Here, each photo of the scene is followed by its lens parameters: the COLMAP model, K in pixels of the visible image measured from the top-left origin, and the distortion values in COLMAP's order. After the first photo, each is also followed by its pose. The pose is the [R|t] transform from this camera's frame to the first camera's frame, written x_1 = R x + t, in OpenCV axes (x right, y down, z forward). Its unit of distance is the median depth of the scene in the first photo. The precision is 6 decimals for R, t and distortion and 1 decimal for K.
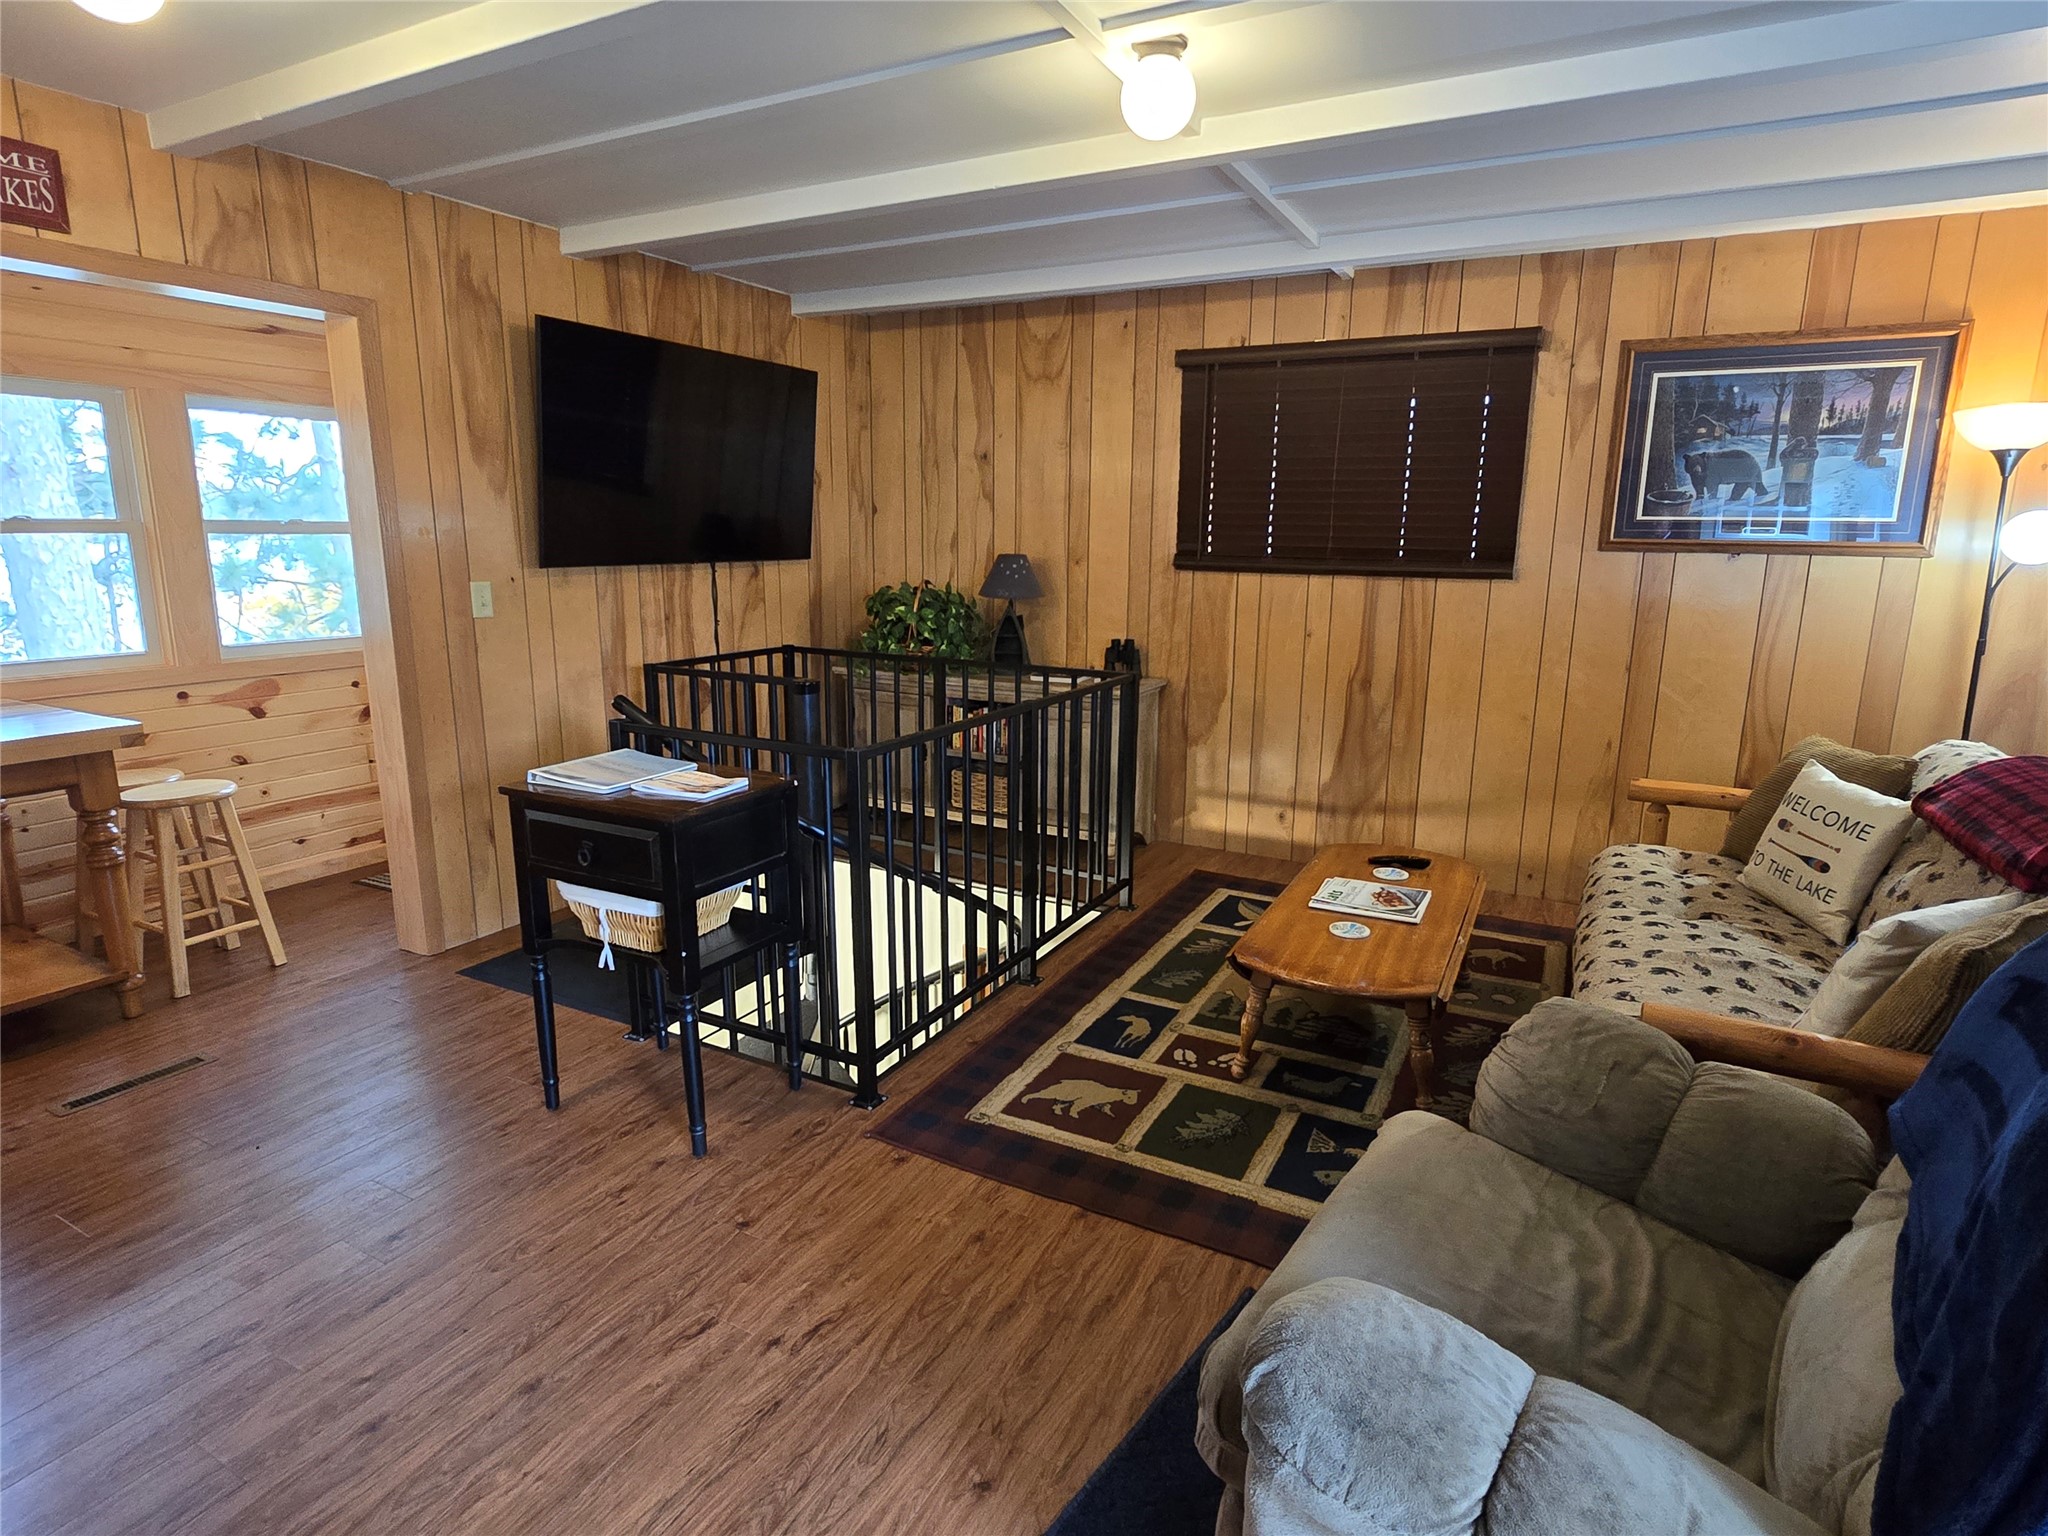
lens RADIAL K [[1072.1, 0, 1041.0], [0, 1072.1, 755.6], [0, 0, 1]] dist [-0.007162, -0.000257]
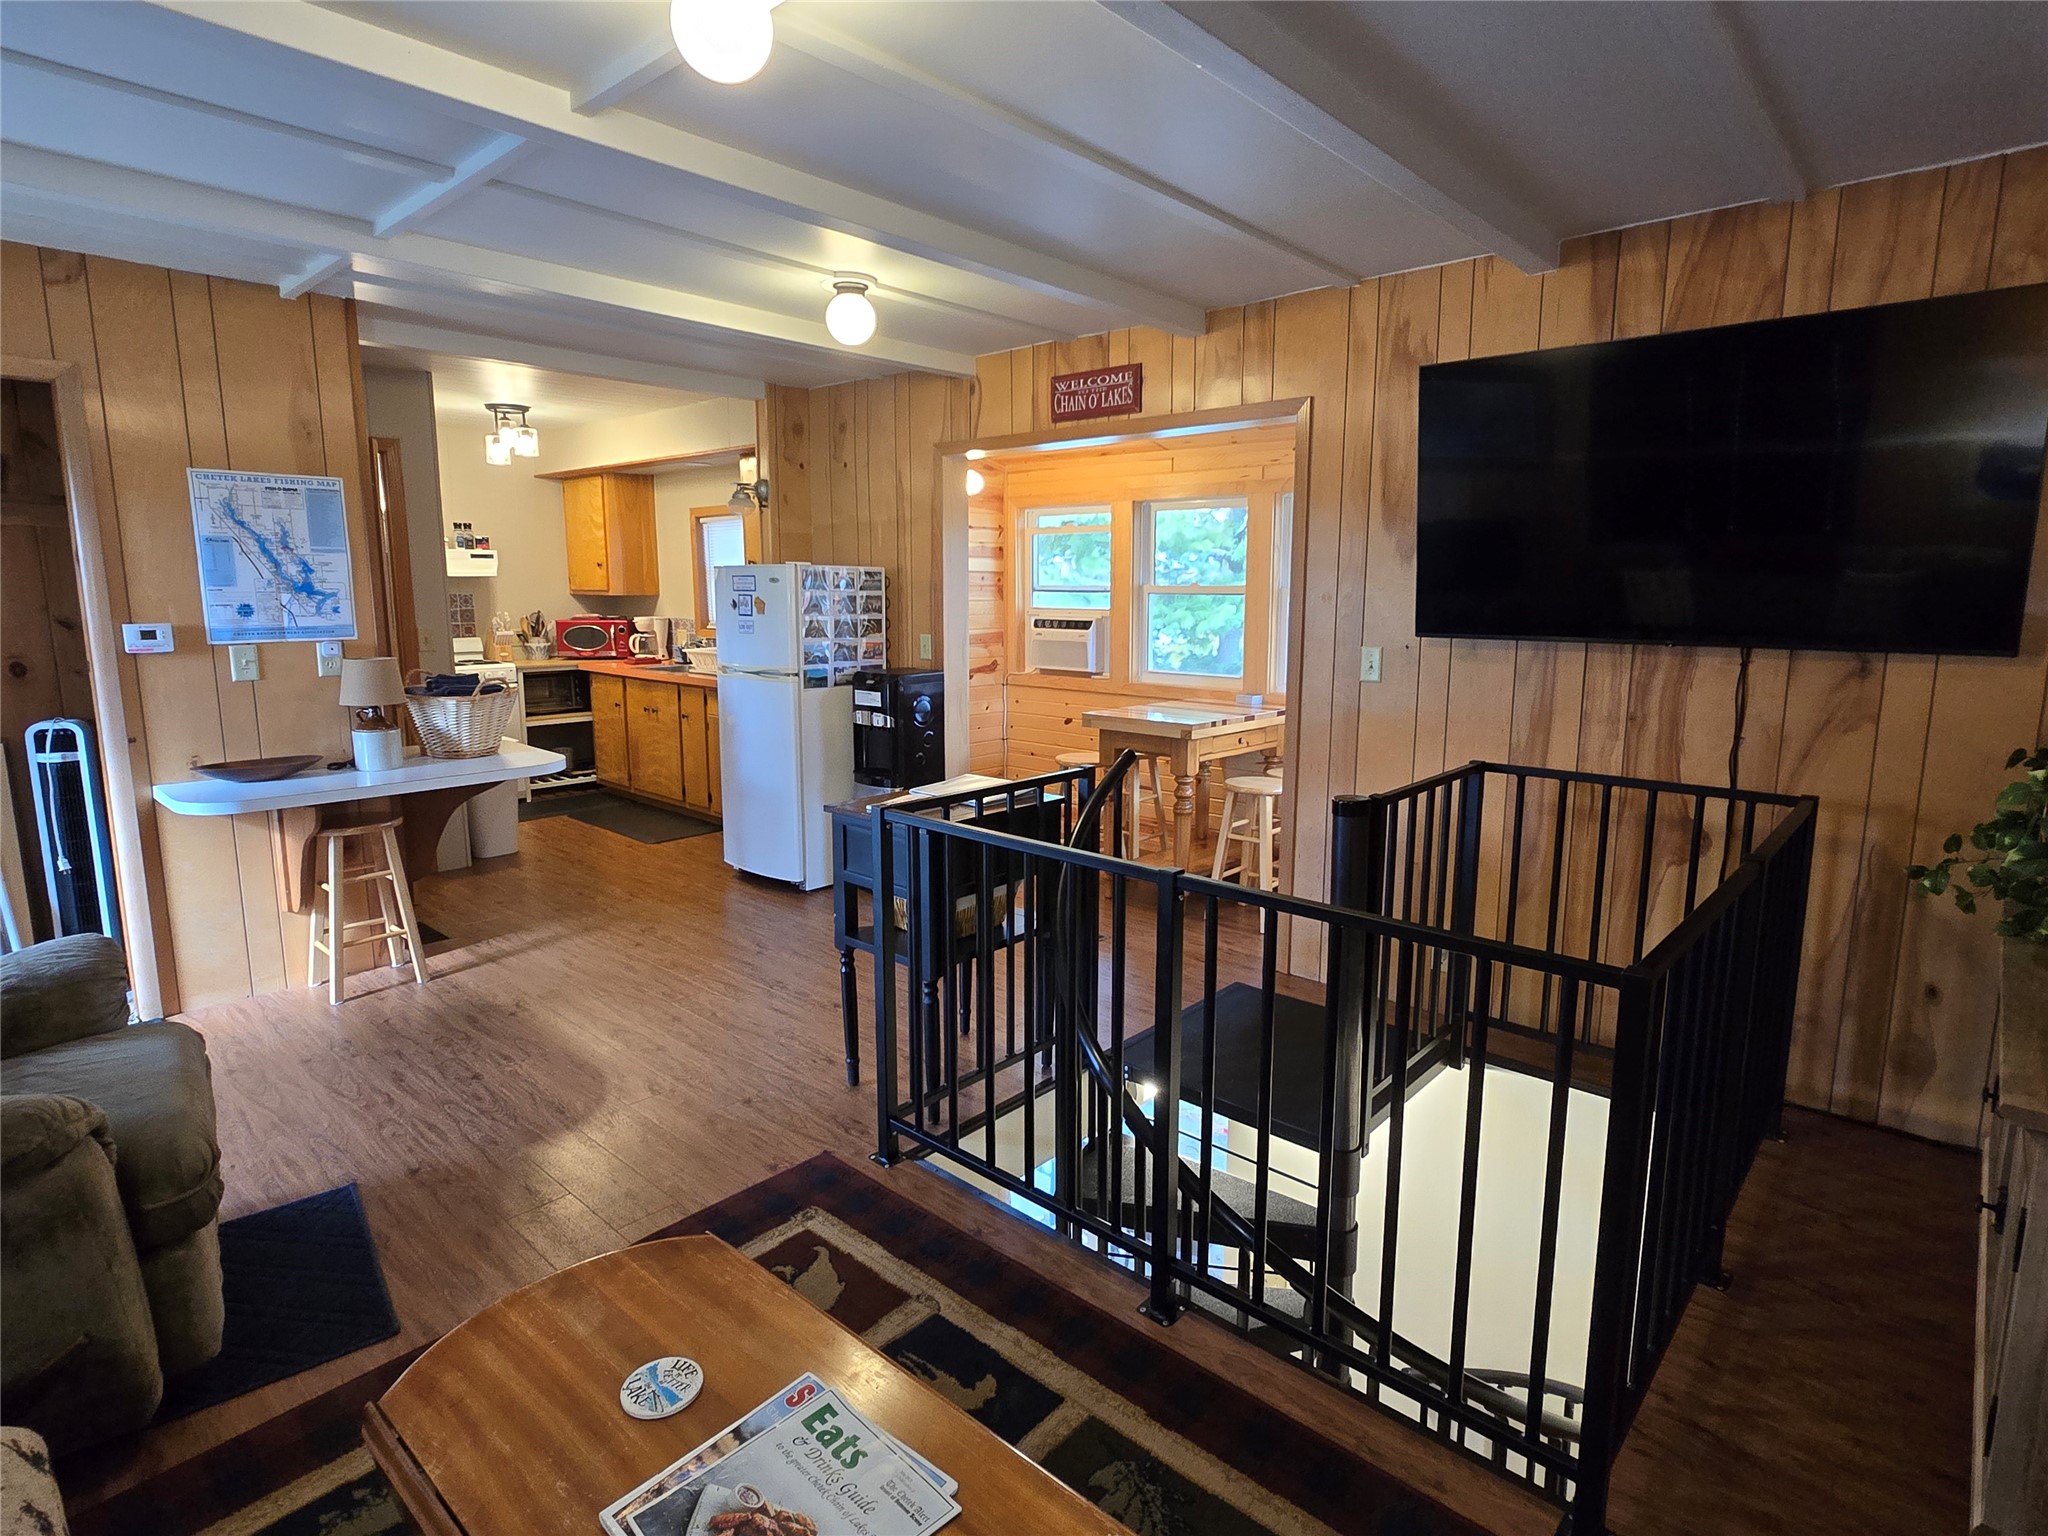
lens RADIAL K [[1072.1, 0, 1041.0], [0, 1072.1, 755.6], [0, 0, 1]] dist [-0.007162, -0.000257]
pose [[-0.246694, 0.141585, -0.958695, 0.495523], [-0.203788, 0.959570, 0.194154, -0.182991], [0.947424, 0.243267, -0.207867, 0.873941]]
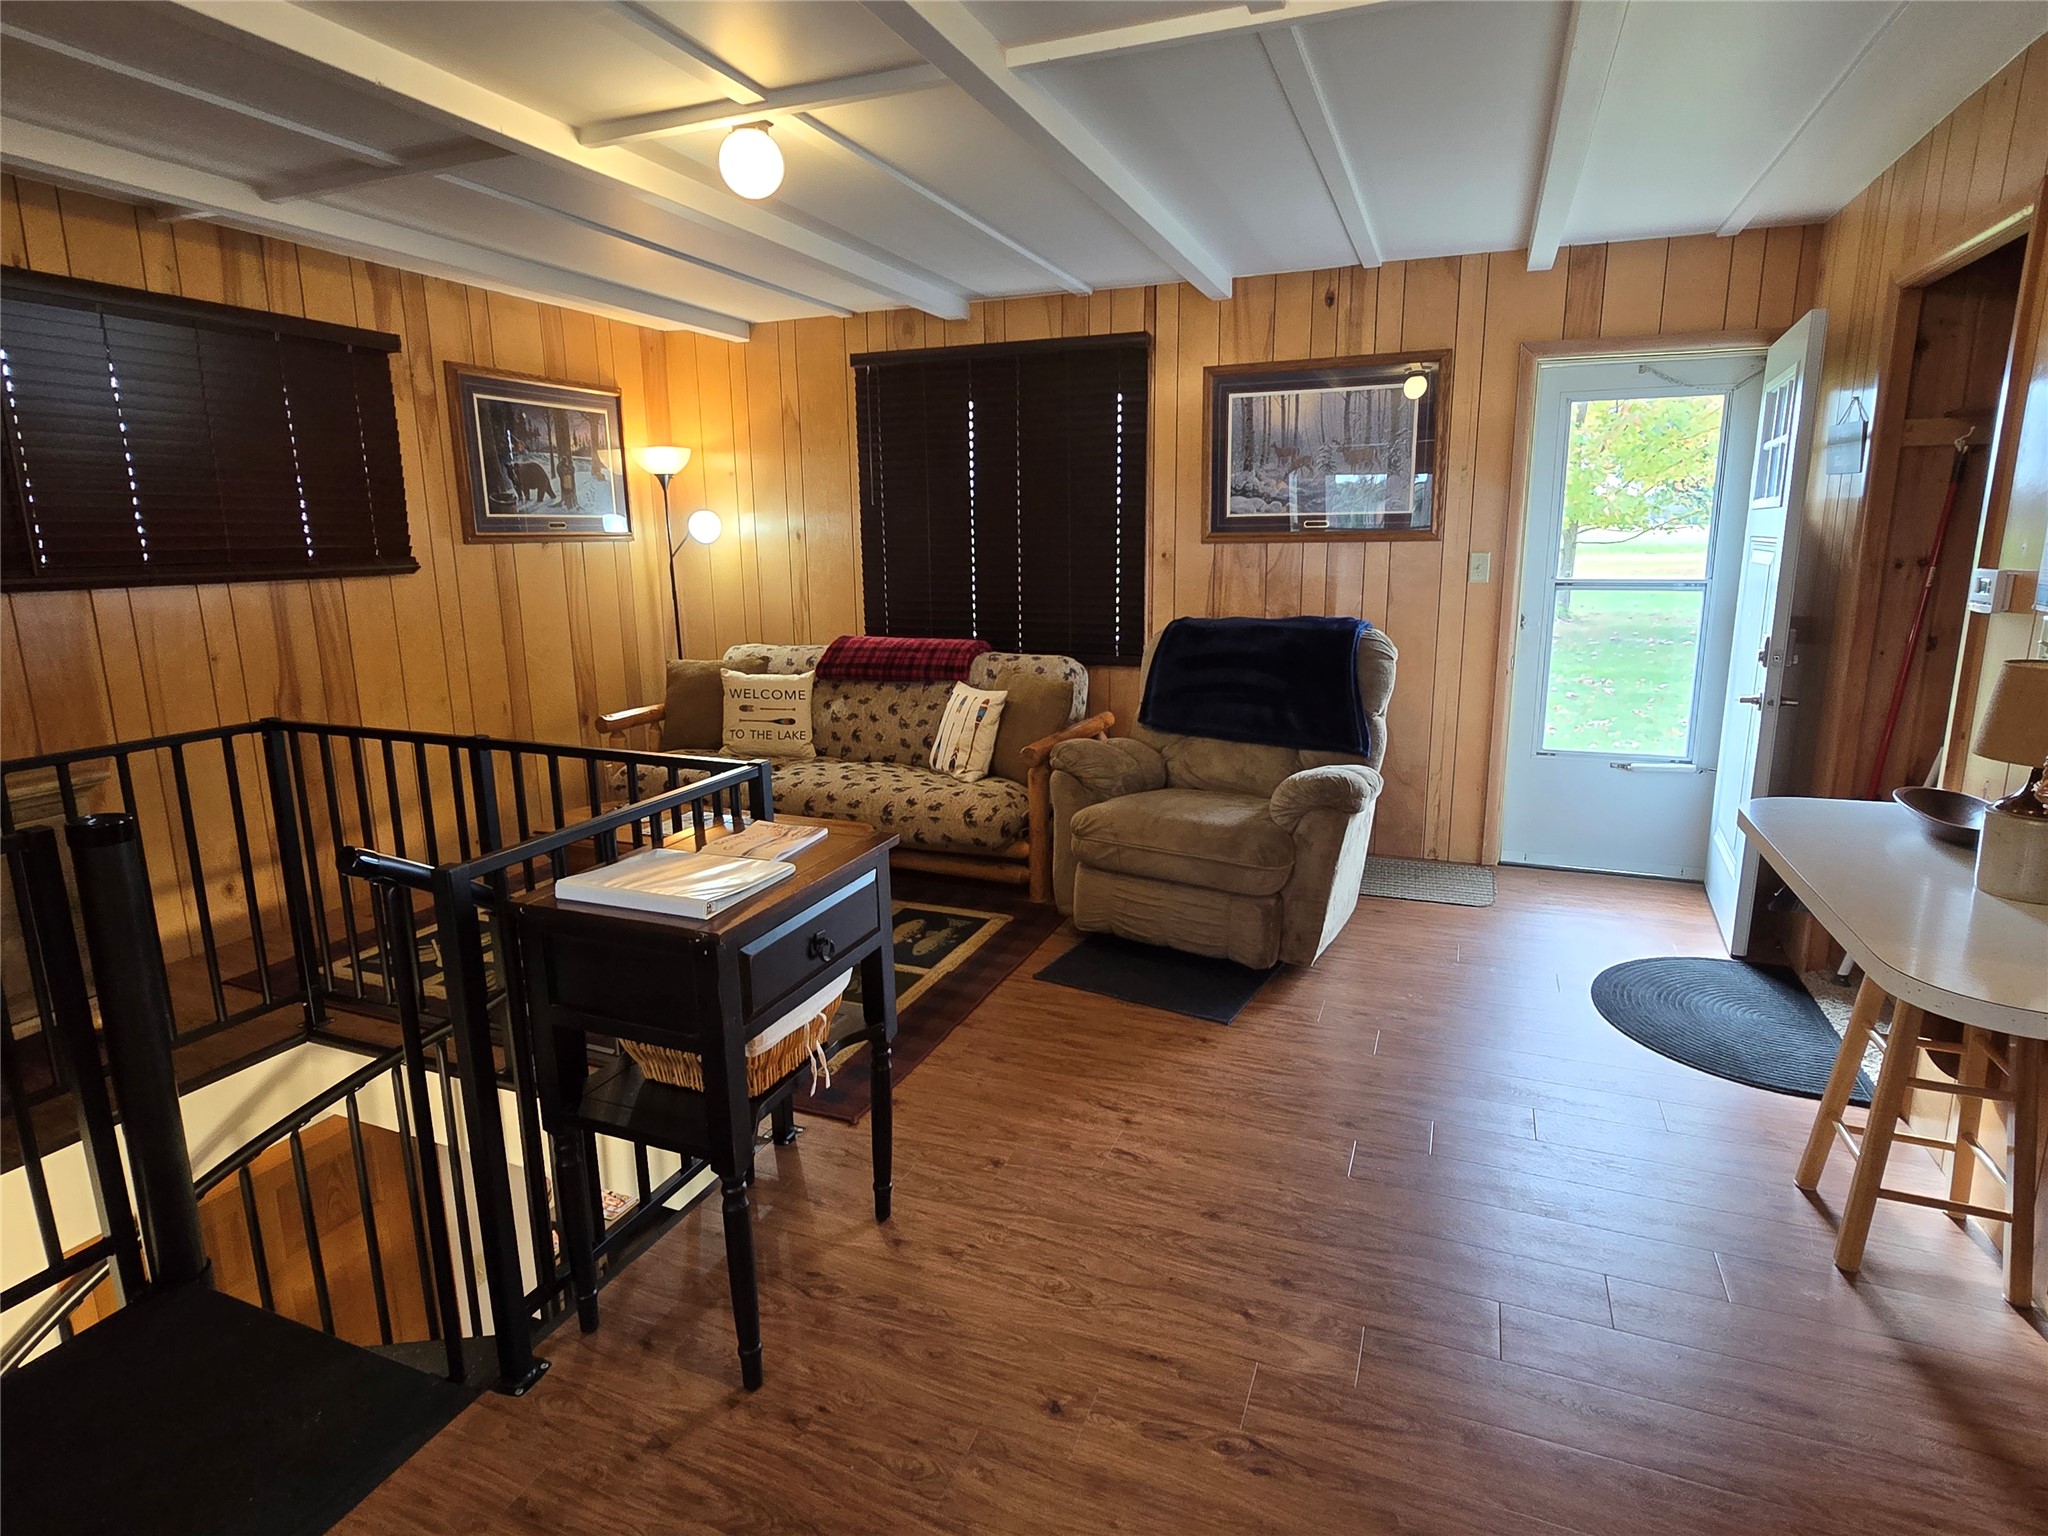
lens RADIAL K [[1072.1, 0, 1041.0], [0, 1072.1, 755.6], [0, 0, 1]] dist [-0.007162, -0.000257]
pose [[-0.102247, -0.214825, 0.971286, -0.717863], [0.211103, 0.949477, 0.232225, -0.114747], [-0.972101, 0.228786, -0.051731, 0.525438]]
